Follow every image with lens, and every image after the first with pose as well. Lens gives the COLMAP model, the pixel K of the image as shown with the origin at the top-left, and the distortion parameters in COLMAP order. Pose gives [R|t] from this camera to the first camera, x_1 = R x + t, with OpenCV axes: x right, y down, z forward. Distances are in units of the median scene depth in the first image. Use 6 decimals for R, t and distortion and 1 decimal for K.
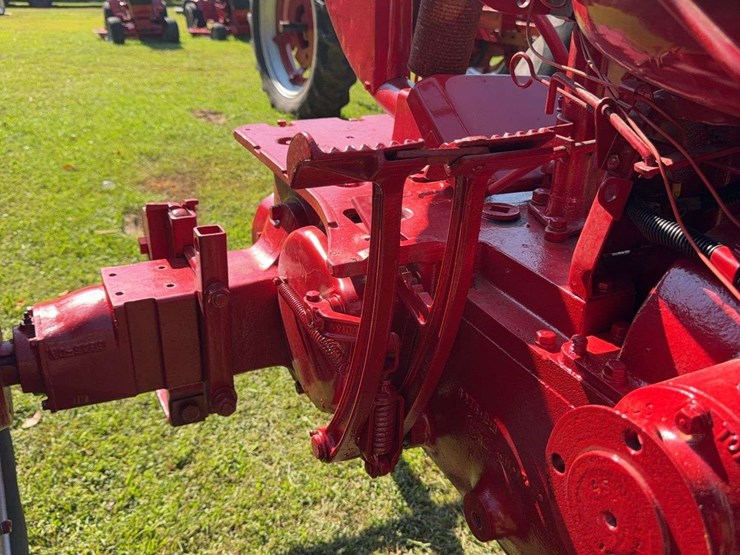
lens RADIAL K [[708.0, 0, 365.8], [0, 708.0, 275.6], [0, 0, 1]] dist [-0.004476, 0.000000]
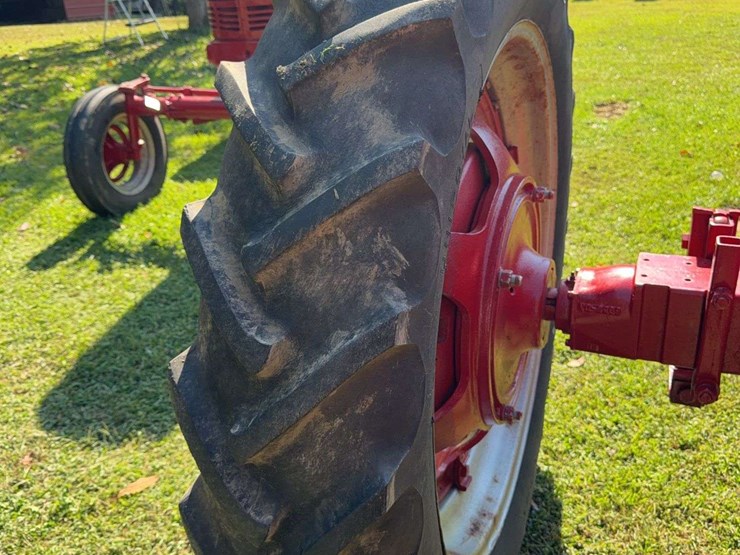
lens RADIAL K [[708.0, 0, 376.9], [0, 708.0, 276.1], [0, 0, 1]] dist [-0.004476, 0.000000]
pose [[0.671738, 0.251266, -0.696874, 0.115951], [-0.228668, 0.965111, 0.127561, -0.014409], [0.704613, 0.073665, 0.705758, -0.113929]]
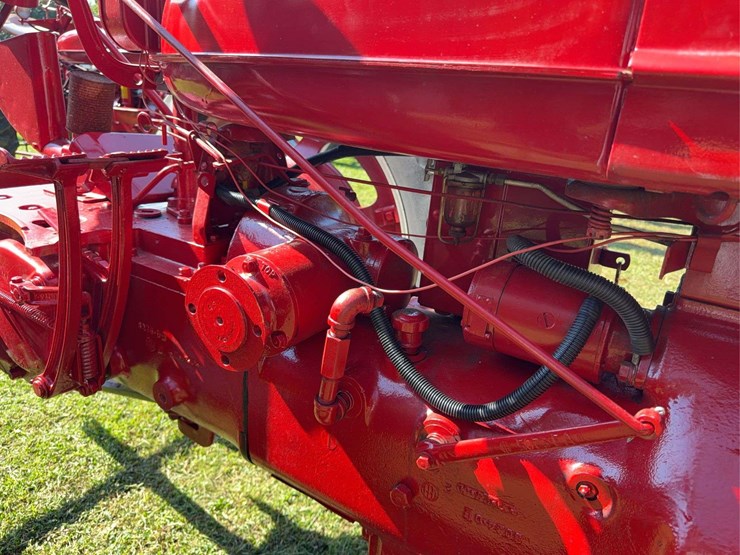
lens RADIAL K [[528.4, 0, 366.5], [0, 528.4, 278.0], [0, 0, 1]] dist [0.035592, -0.045031]
pose [[0.845065, -0.144122, 0.514873, -0.016035], [0.177056, 0.984084, -0.015140, 0.083198], [-0.504496, 0.103955, 0.857133, -0.135083]]
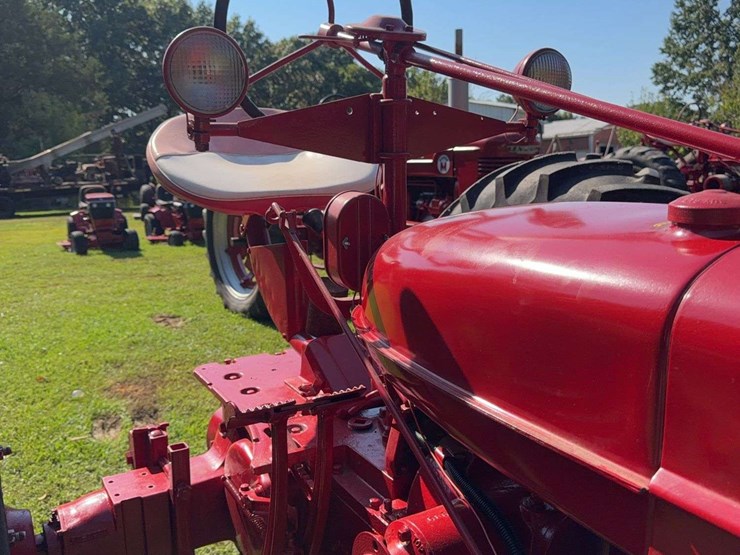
lens RADIAL K [[708.0, 0, 372.1], [0, 708.0, 273.5], [0, 0, 1]] dist [-0.004476, 0.000000]
pose [[0.995762, -0.054002, 0.074437, 0.060330], [0.070630, 0.967457, -0.242977, -0.015143], [-0.058894, 0.247204, 0.967172, -0.350064]]
